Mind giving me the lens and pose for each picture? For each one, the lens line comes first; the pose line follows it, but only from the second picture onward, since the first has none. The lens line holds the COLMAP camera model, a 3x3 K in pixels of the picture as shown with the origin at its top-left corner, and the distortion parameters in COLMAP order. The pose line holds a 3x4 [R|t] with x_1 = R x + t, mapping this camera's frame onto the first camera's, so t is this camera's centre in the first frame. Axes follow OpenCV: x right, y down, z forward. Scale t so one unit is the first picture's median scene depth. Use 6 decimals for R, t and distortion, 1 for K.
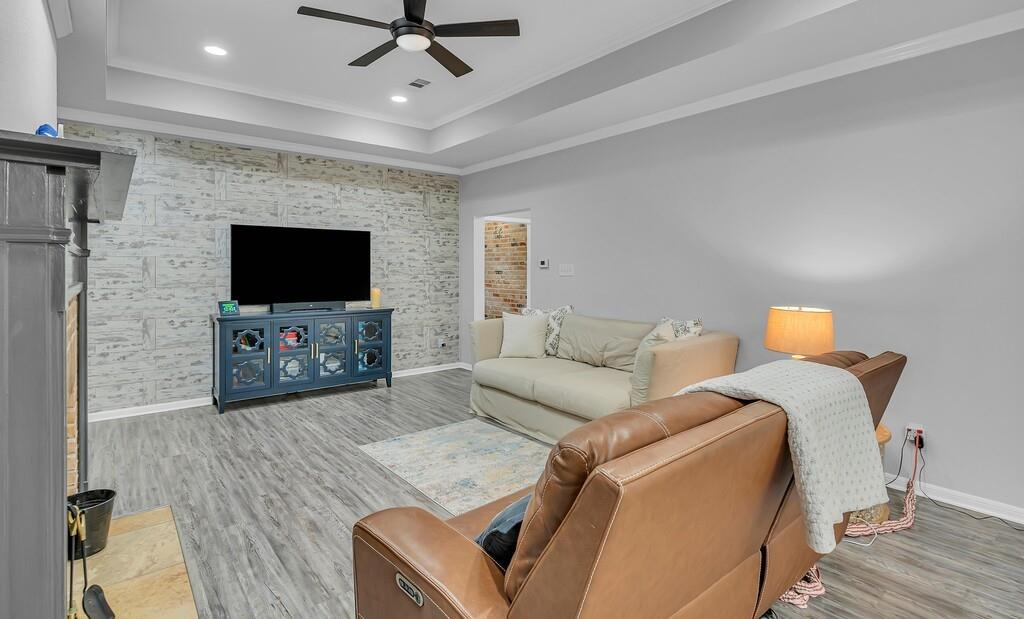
lens RADIAL K [[496.7, 0, 524.4], [0, 496.7, 272.4], [0, 0, 1]] dist [-0.003290, -0.000136]
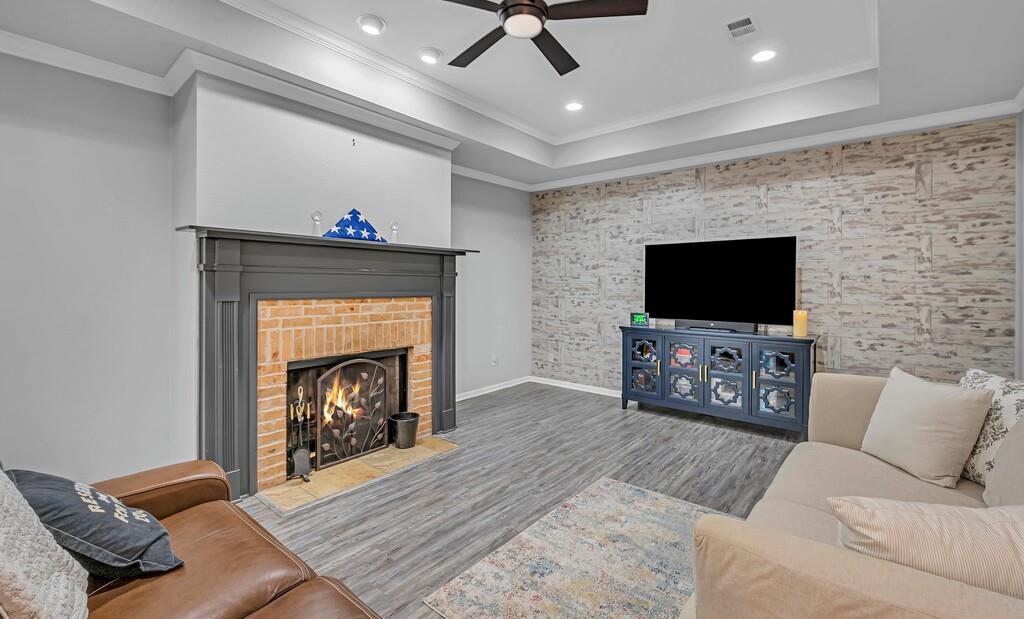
lens RADIAL K [[442.6, 0, 517.2], [0, 442.6, 286.4], [0, 0, 1]] dist [-0.001423, -0.000686]
pose [[0.175337, 0.003232, -0.984503, 0.353831], [-0.009669, 0.999952, 0.001560, -0.001907], [0.984461, 0.009245, 0.175360, 0.551170]]
